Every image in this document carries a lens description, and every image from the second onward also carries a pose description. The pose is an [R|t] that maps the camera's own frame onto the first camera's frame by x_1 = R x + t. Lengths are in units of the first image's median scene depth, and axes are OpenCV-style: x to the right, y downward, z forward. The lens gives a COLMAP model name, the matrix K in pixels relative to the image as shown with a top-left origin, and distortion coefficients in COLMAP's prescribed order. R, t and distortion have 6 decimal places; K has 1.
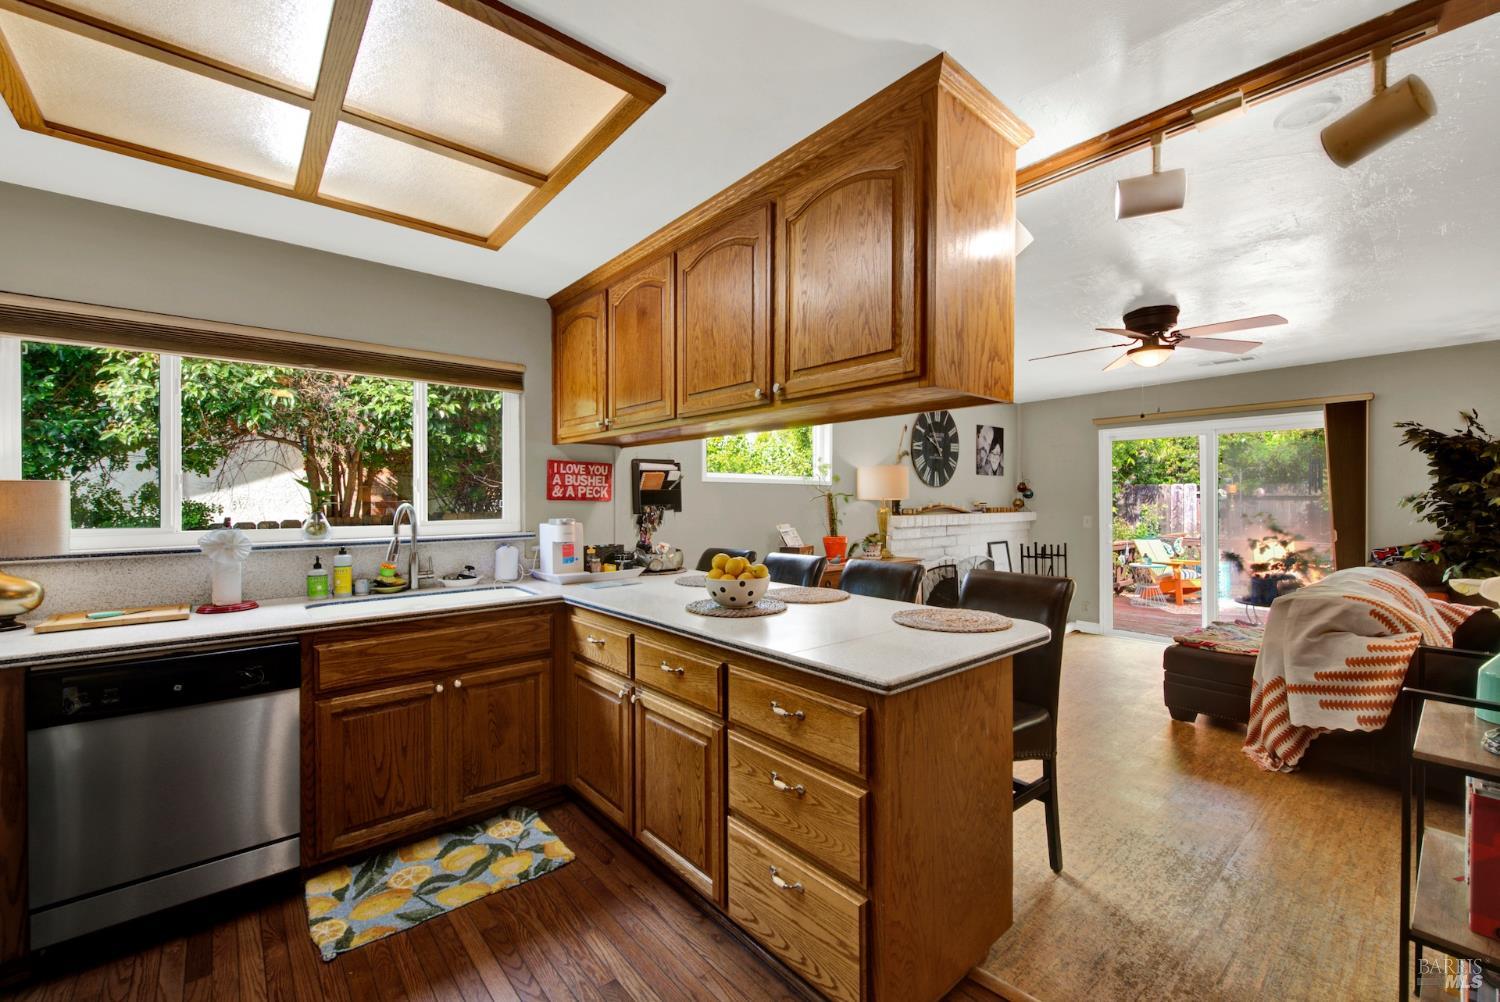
lens RADIAL K [[612.4, 0, 757.3], [0, 612.4, 497.1], [0, 0, 1]] dist [-0.014048, -0.000038]
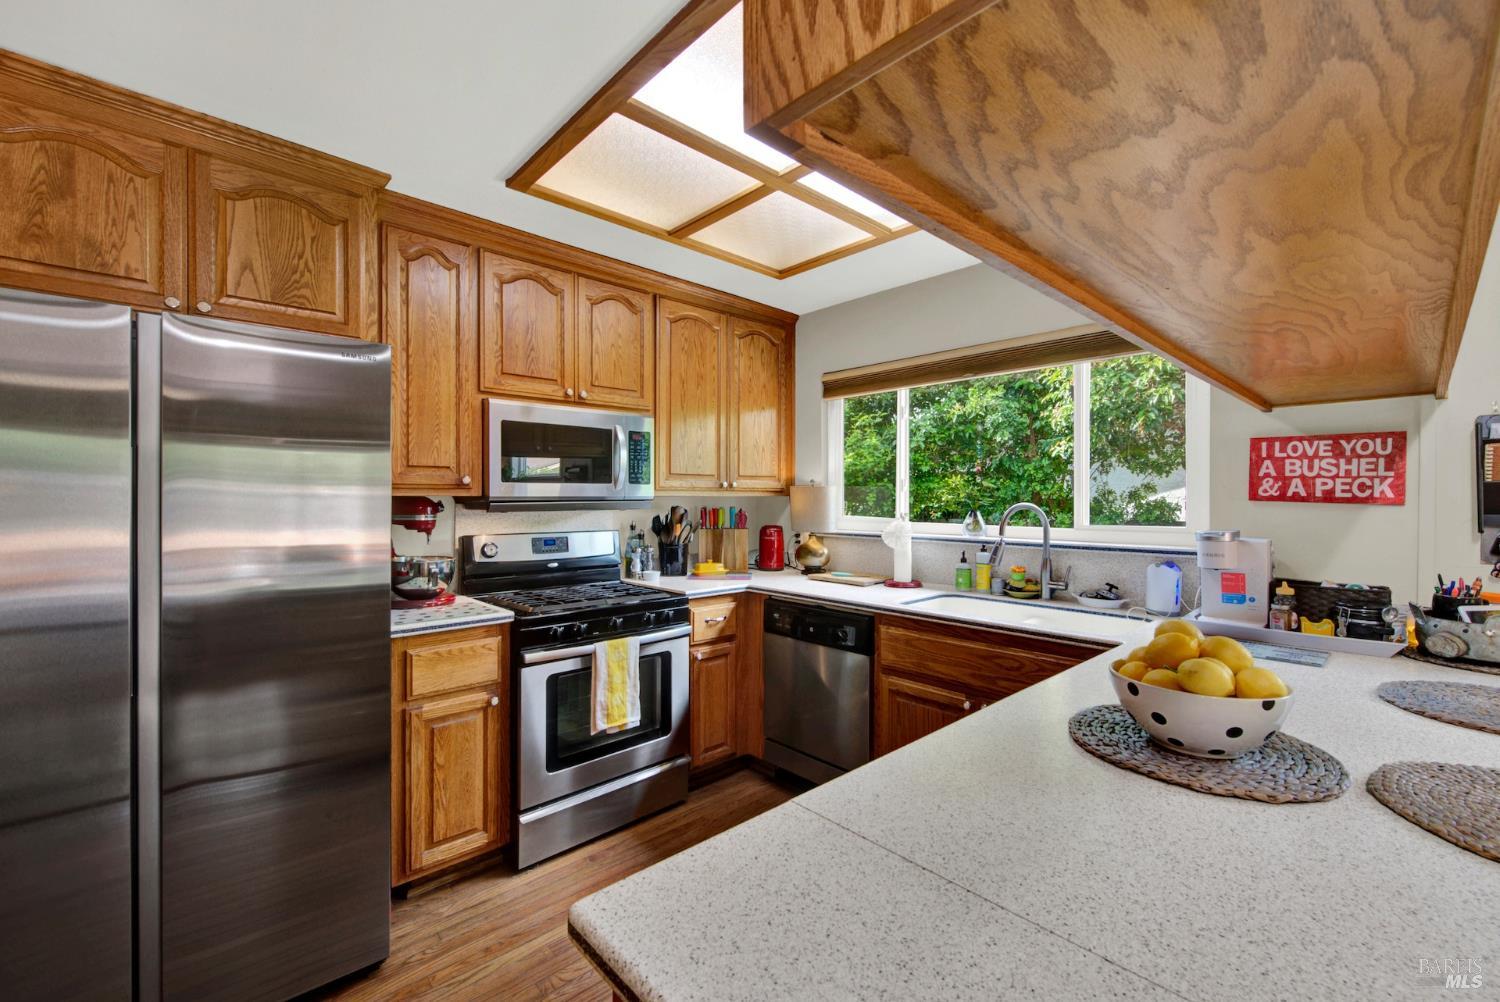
lens RADIAL K [[613.7, 0, 767.4], [0, 613.7, 502.8], [0, 0, 1]] dist [0.001032, 0.000004]
pose [[0.043881, 0.010871, -0.998978, 0.273559], [-0.000434, 0.999941, 0.010862, -0.000488], [0.999037, -0.000043, 0.043883, 0.469139]]
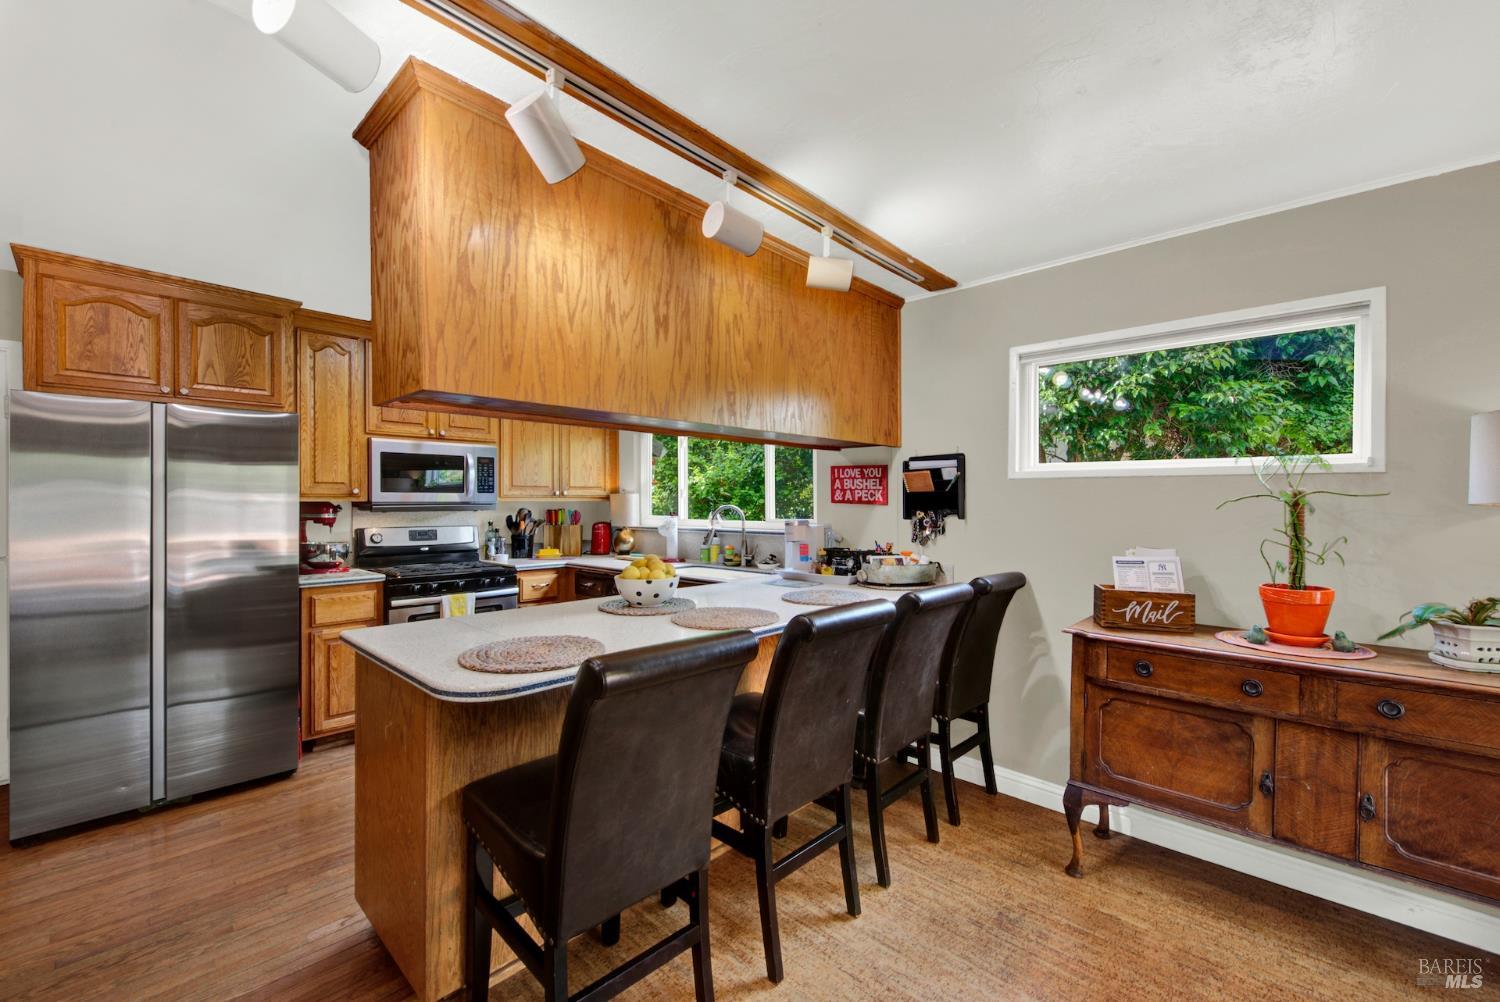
lens RADIAL K [[595.6, 0, 756.4], [0, 595.6, 505.5], [0, 0, 1]] dist [0.001160, -0.000177]
pose [[0.116084, 0.006418, -0.993219, 0.693000], [0.002229, 0.999975, 0.006722, 0.001089], [0.993237, -0.002994, 0.116067, 0.742476]]
